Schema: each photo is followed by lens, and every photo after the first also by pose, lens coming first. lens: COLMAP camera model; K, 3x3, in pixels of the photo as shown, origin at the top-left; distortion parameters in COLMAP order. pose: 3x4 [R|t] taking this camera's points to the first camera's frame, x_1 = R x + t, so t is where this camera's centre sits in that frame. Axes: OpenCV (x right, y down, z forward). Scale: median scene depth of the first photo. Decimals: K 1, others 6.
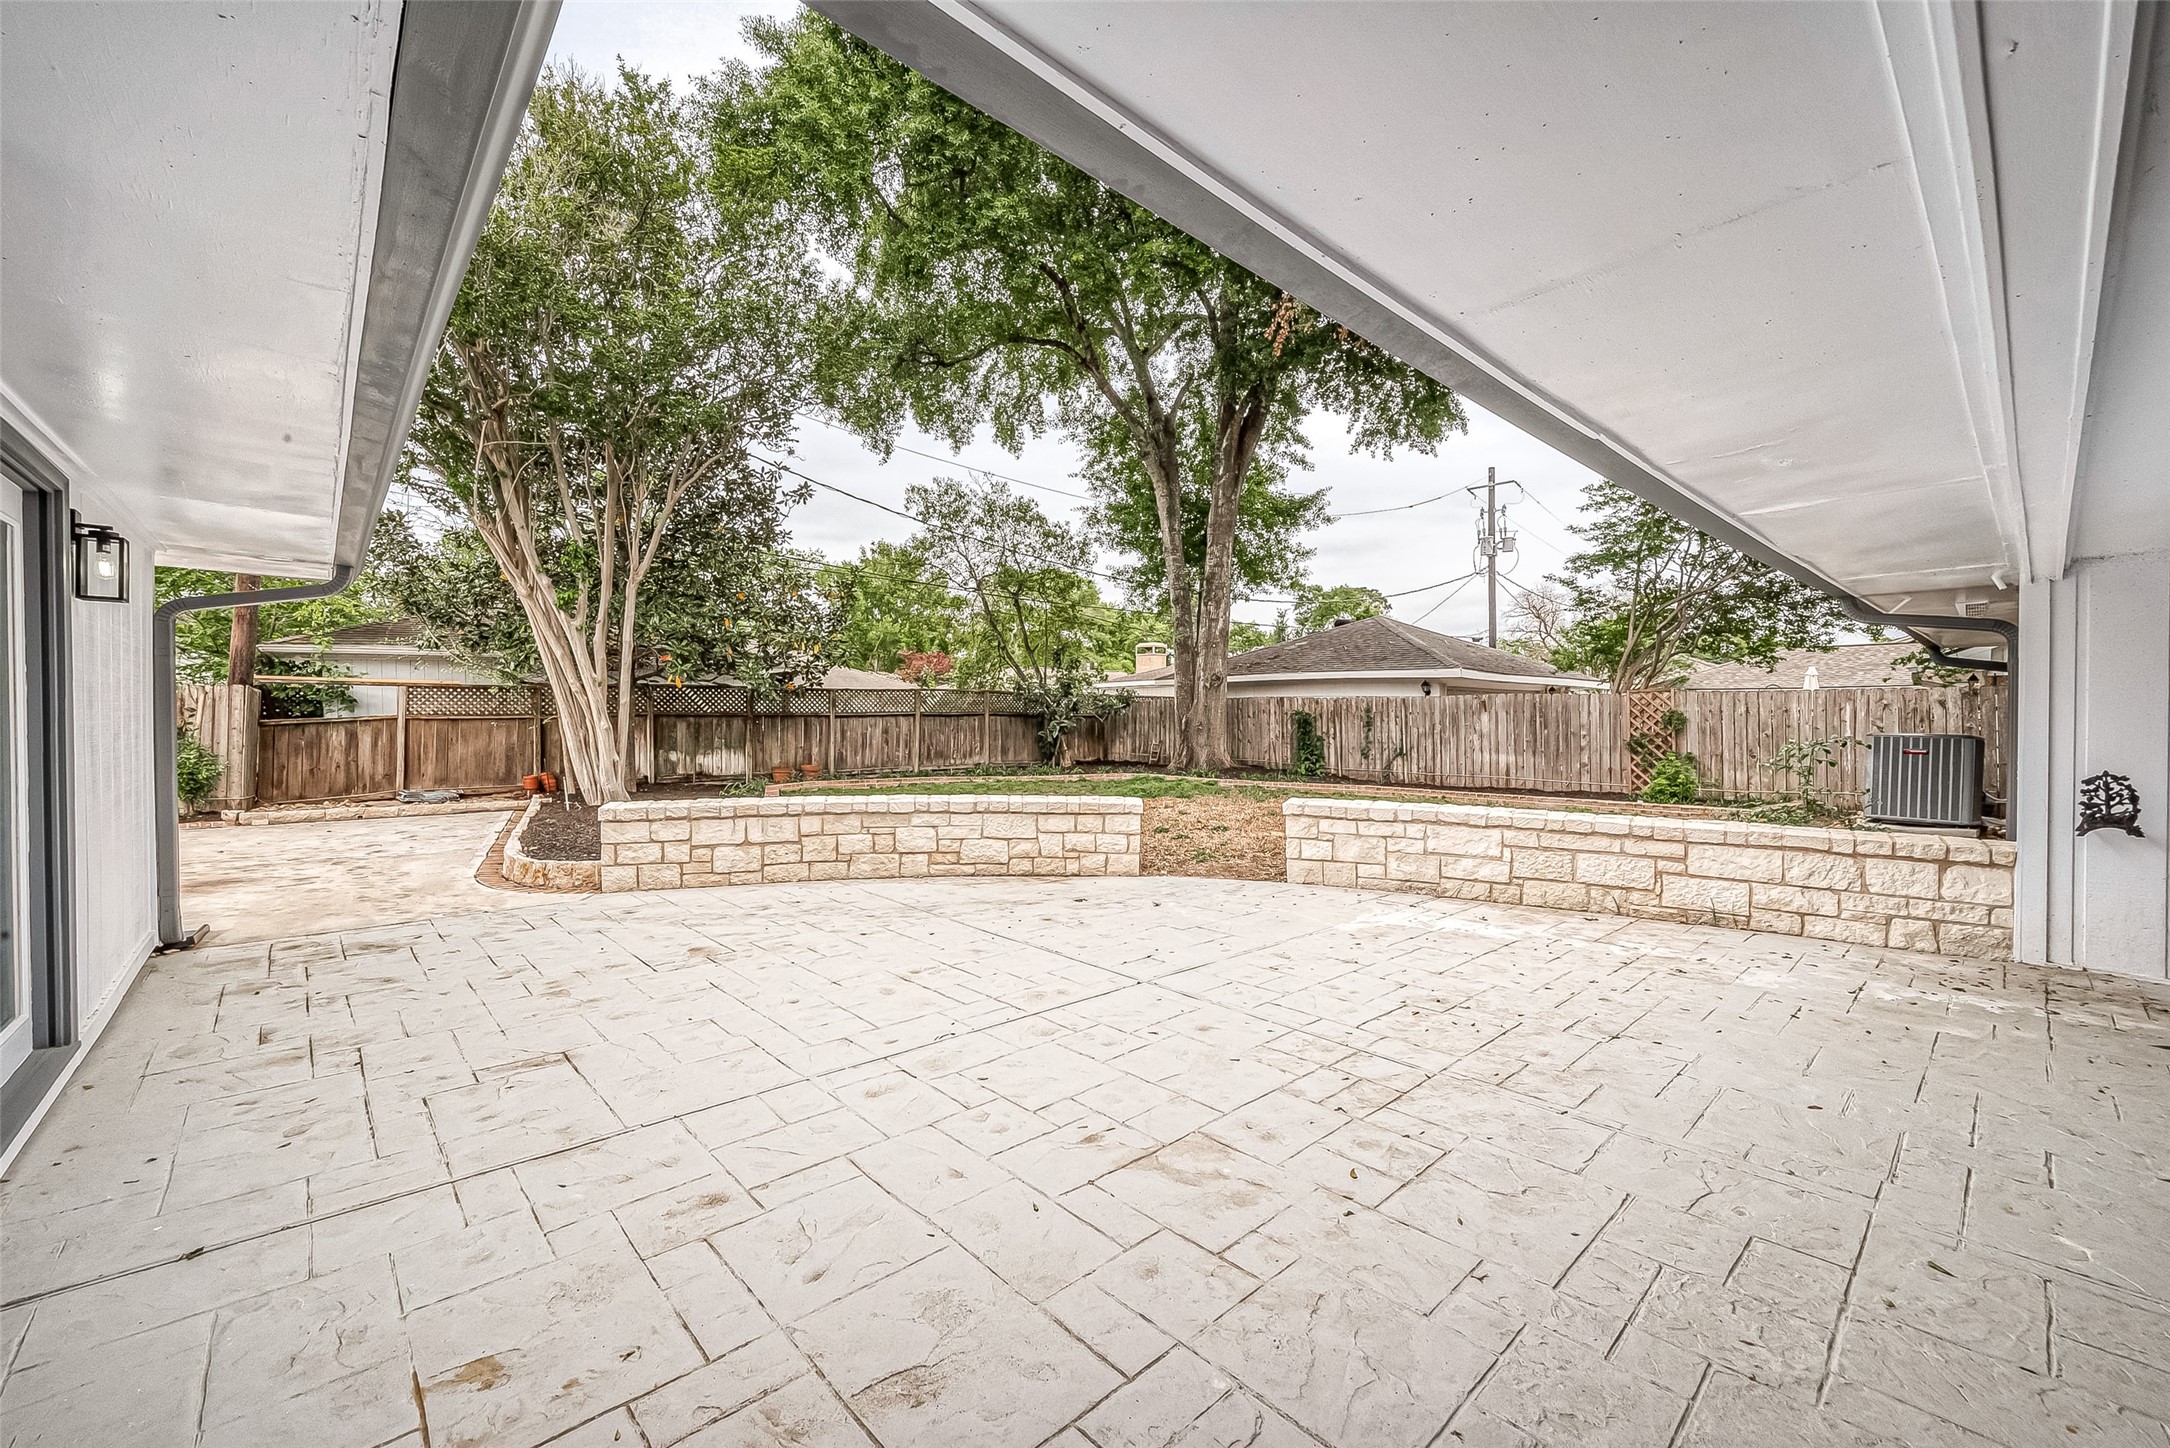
lens RADIAL K [[862.7, 0, 1079.4], [0, 862.7, 738.5], [0, 0, 1]] dist [0.000478, -0.000976]
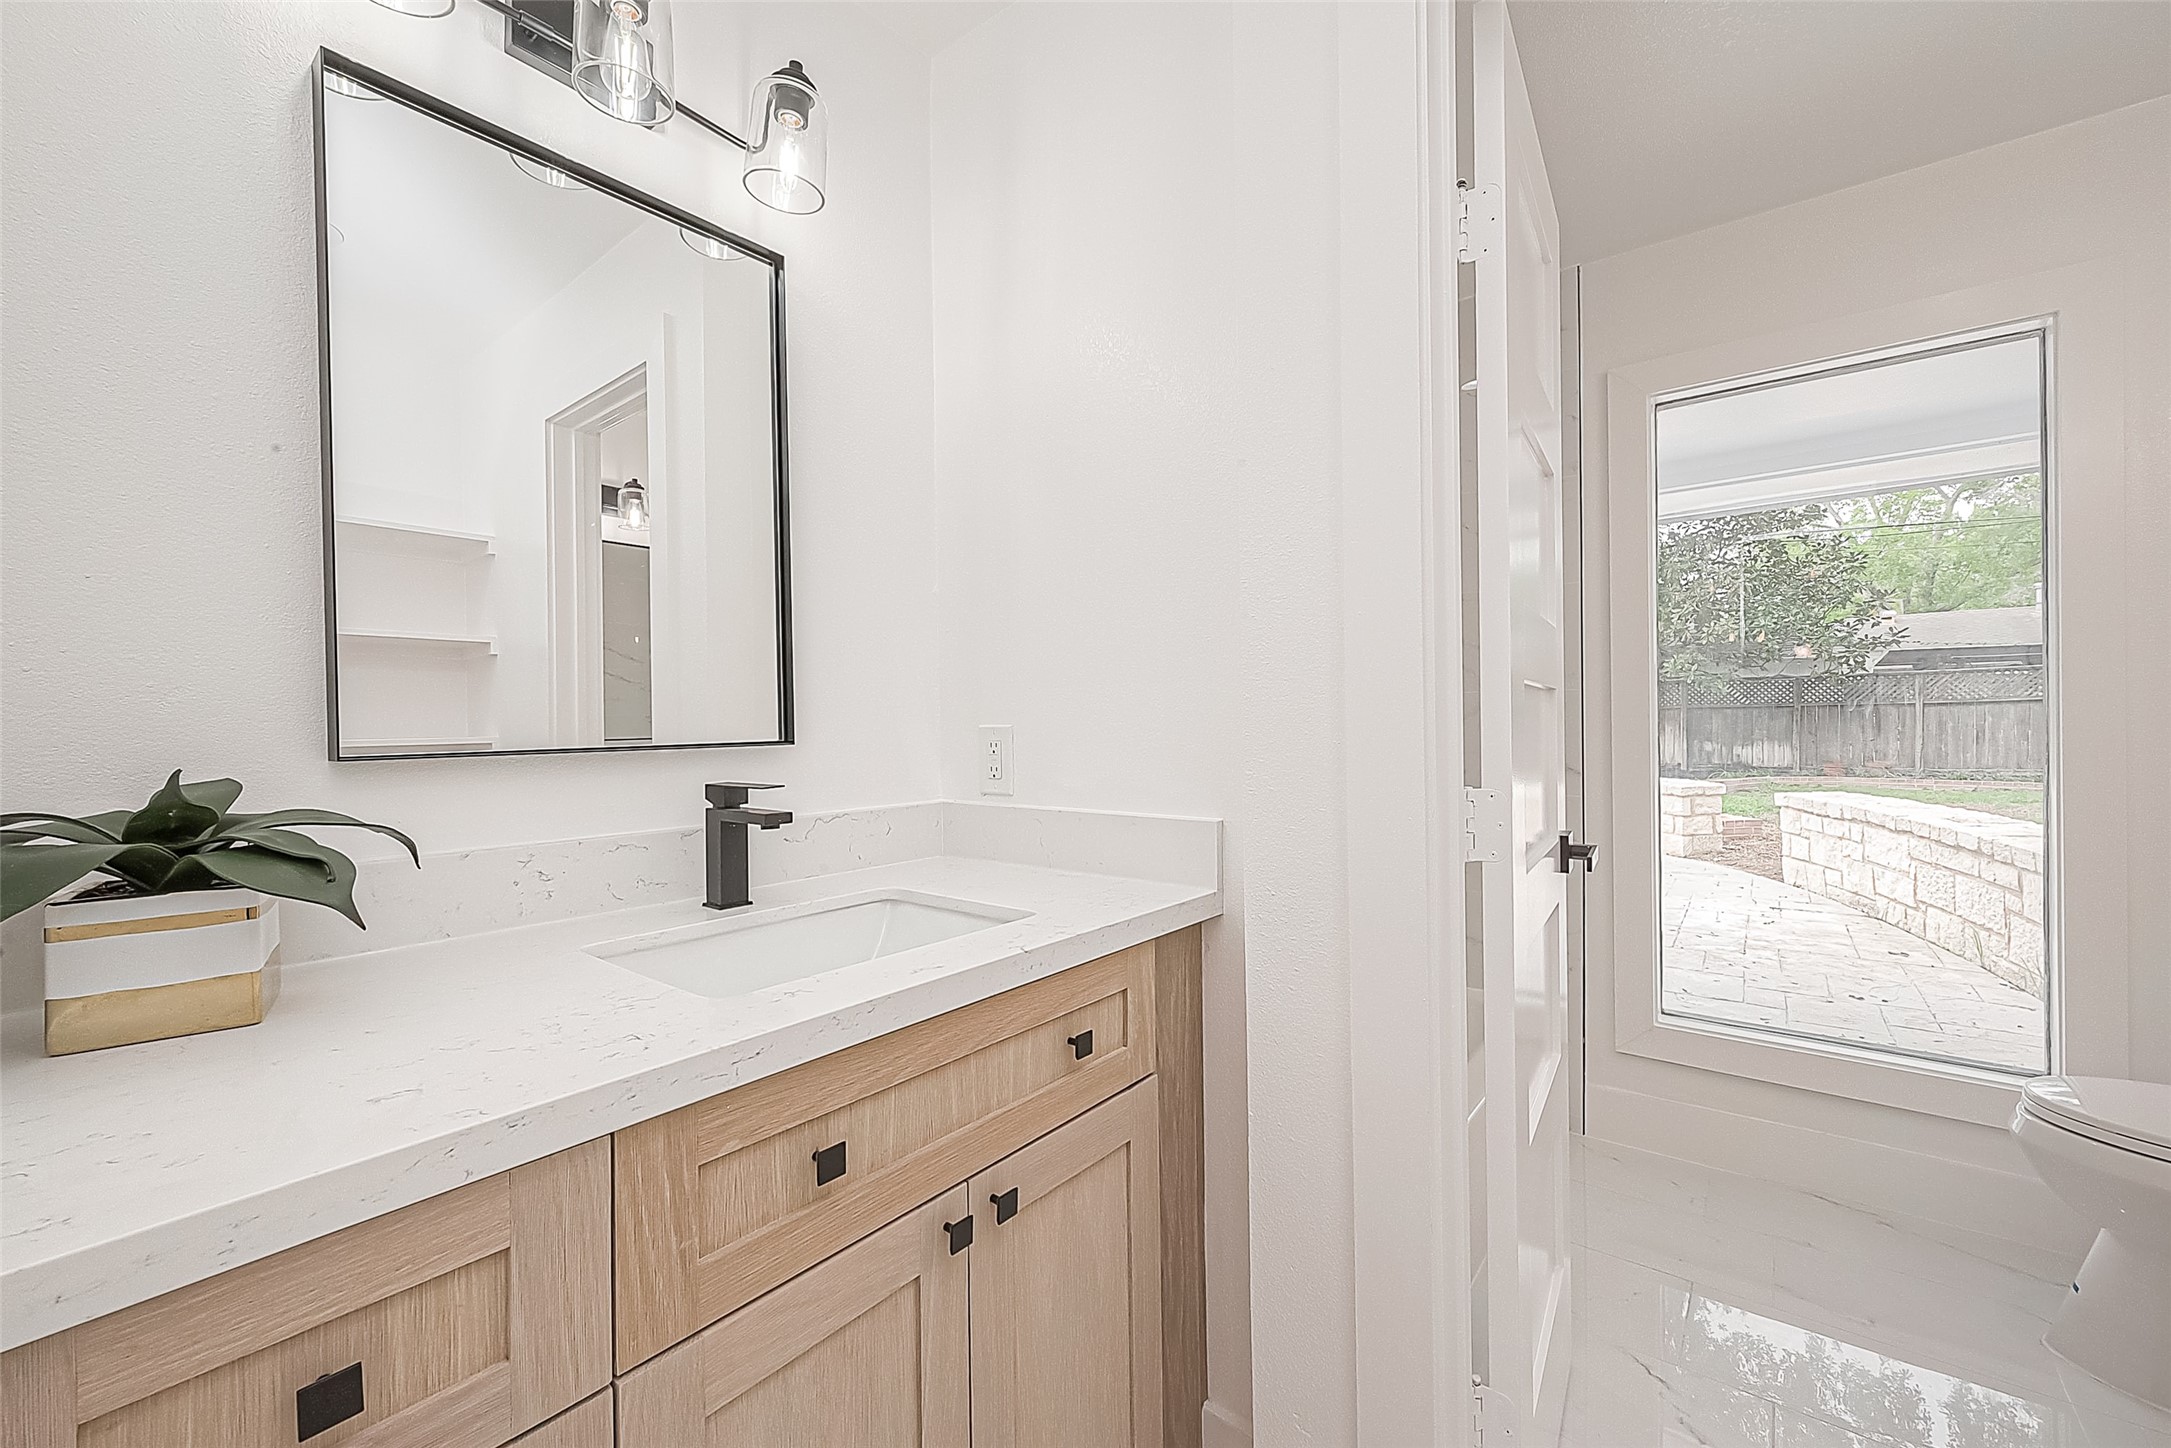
lens RADIAL K [[863.0, 0, 1096.8], [0, 863.0, 734.4], [0, 0, 1]] dist [0.000478, -0.000976]
pose [[0.180020, 0.005189, -0.983649, 0.946711], [-0.007721, 0.999963, 0.003862, 0.015294], [0.983633, 0.006900, 0.180054, 0.131765]]
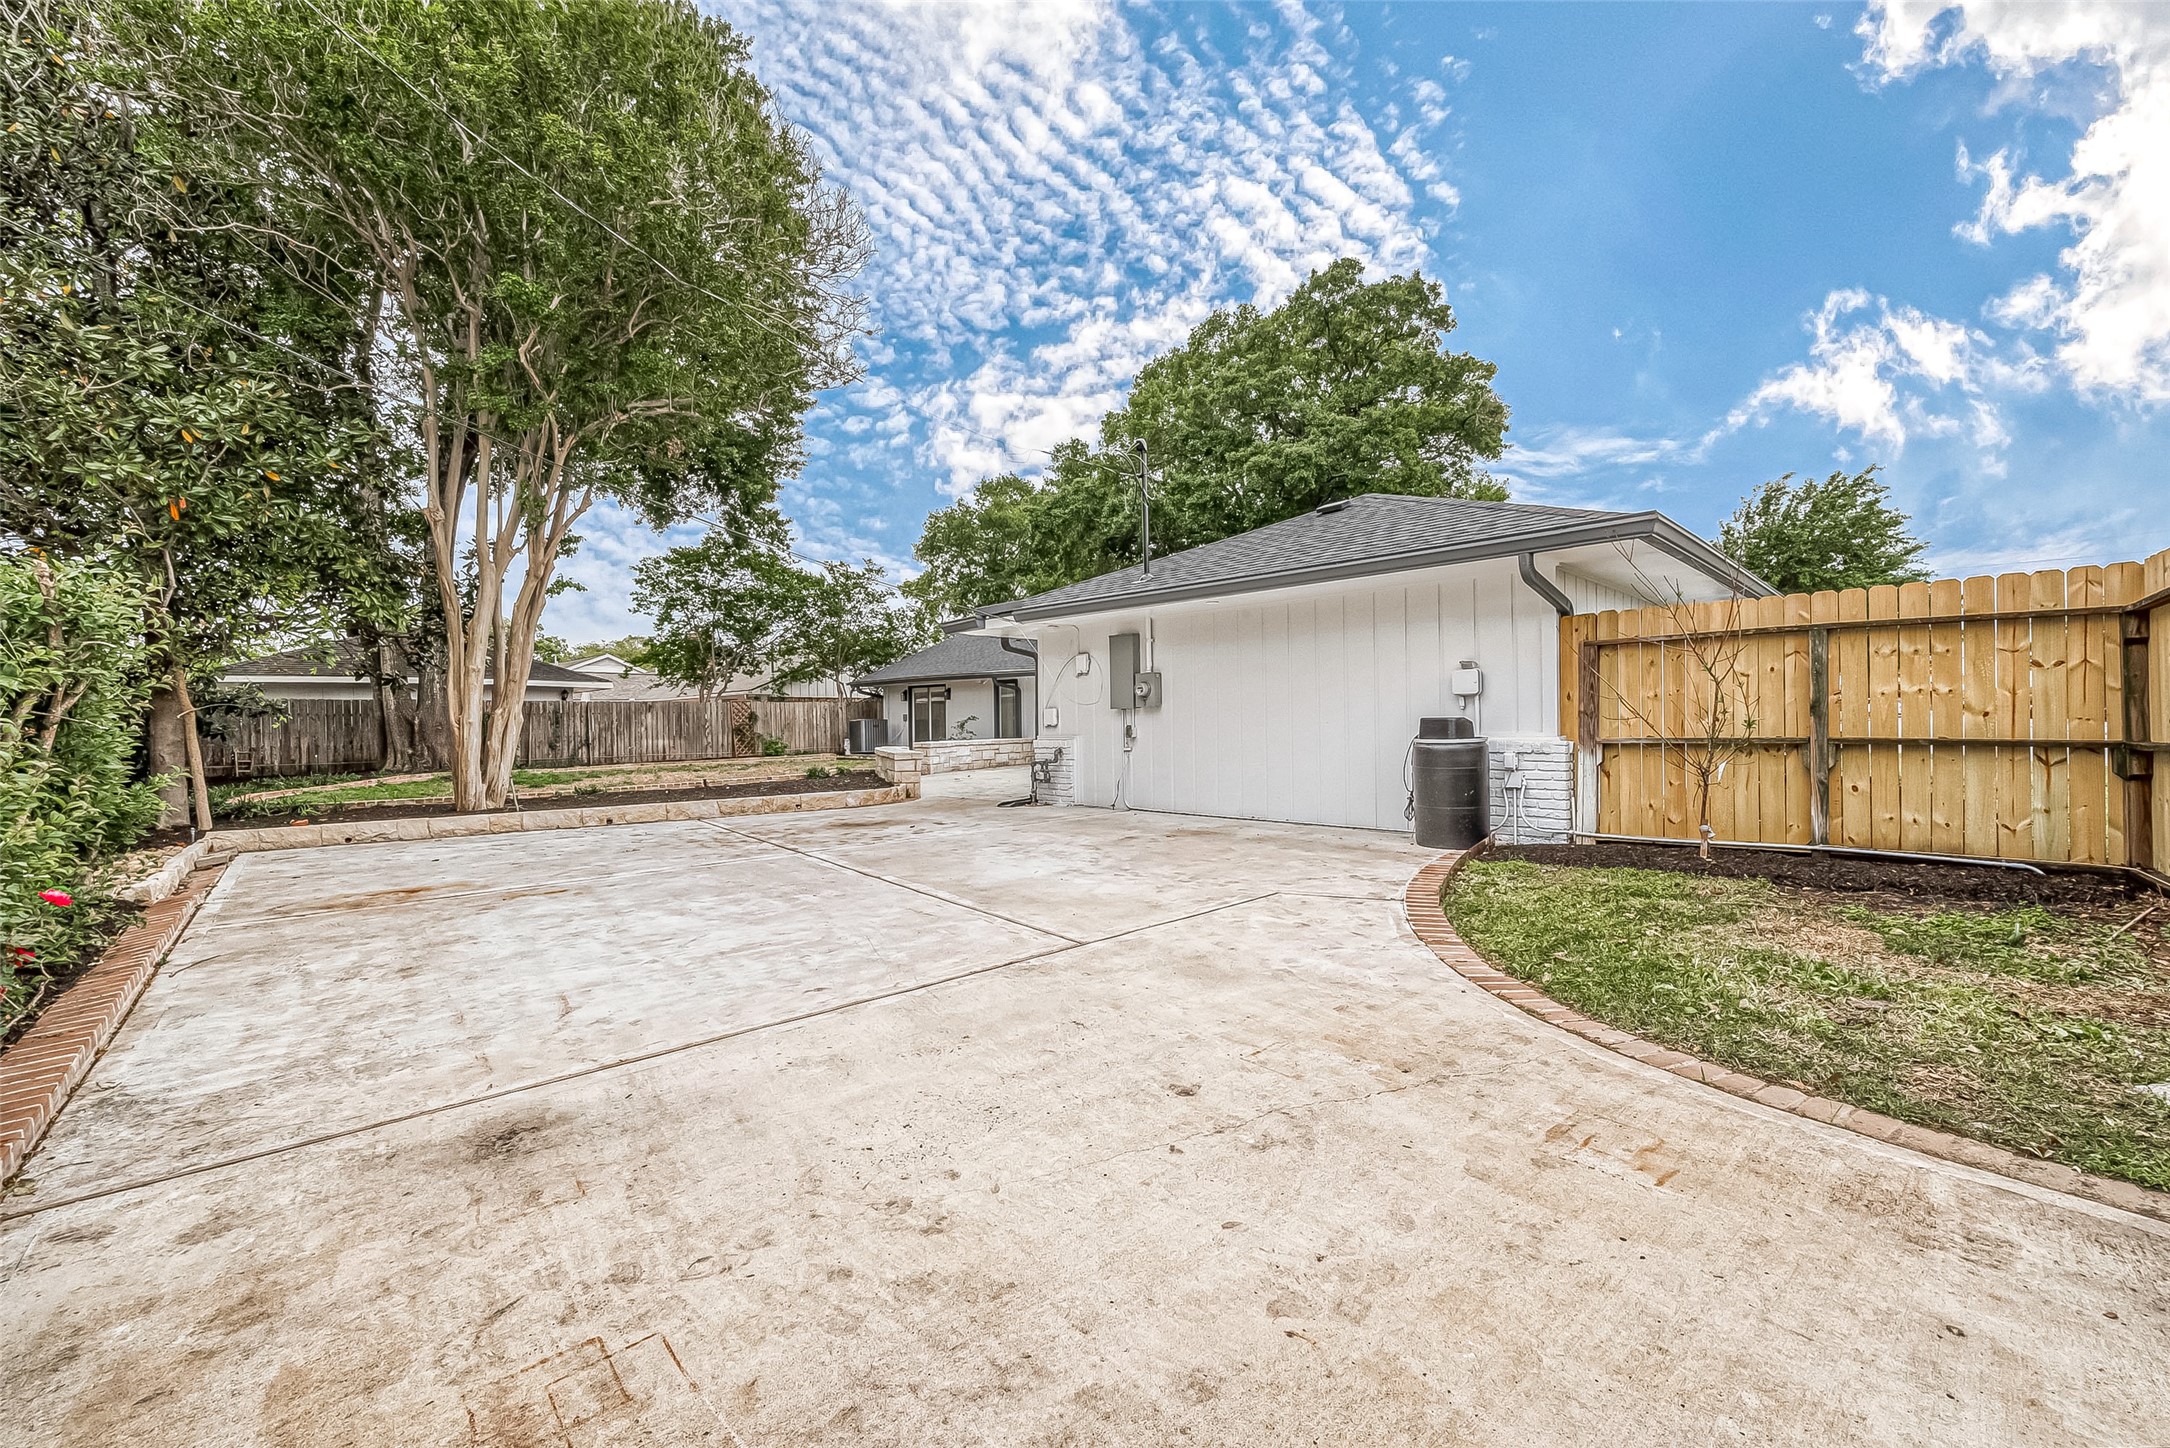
lens RADIAL K [[862.7, 0, 1085.8], [0, 862.7, 720.4], [0, 0, 1]] dist [0.000478, -0.000976]
pose [[-0.055454, -0.004184, 0.998452, -2.294771], [0.034485, 0.999387, 0.006103, 0.002478], [-0.997866, 0.034770, -0.055276, 0.623610]]
